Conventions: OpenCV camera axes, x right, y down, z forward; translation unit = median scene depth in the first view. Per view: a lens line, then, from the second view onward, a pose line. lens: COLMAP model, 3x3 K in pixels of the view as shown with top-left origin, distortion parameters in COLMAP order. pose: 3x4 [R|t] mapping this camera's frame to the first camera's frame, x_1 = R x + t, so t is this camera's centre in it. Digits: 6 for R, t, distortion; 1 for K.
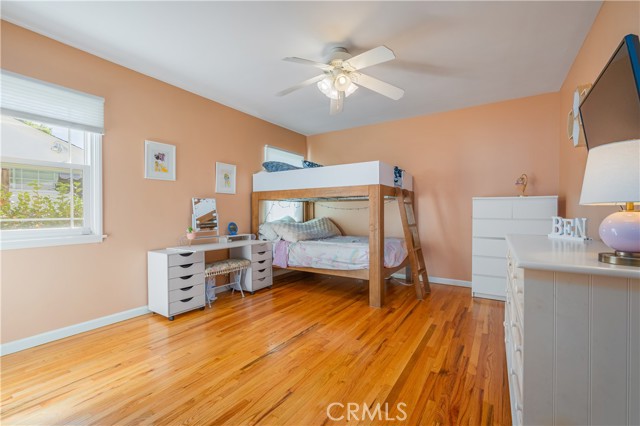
lens RADIAL K [[281.8, 0, 321.8], [0, 281.8, 211.5], [0, 0, 1]] dist [0.001958, -0.000274]
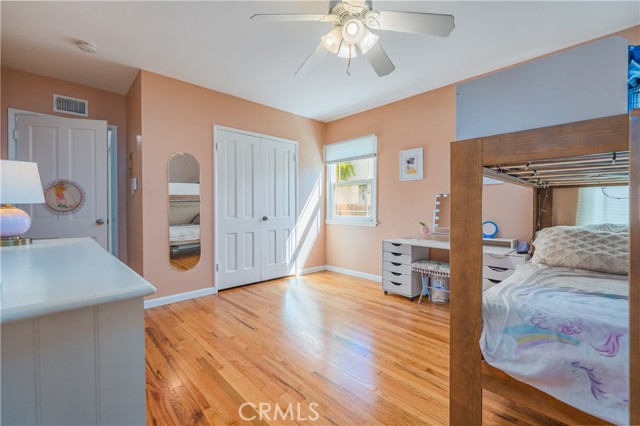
lens RADIAL K [[281.8, 0, 321.8], [0, 281.8, 211.5], [0, 0, 1]] dist [0.001958, -0.000274]
pose [[-0.257293, 0.013021, -0.966246, 0.696508], [-0.000486, 0.999907, 0.013603, 0.002053], [0.966333, 0.003970, -0.257263, 0.981036]]
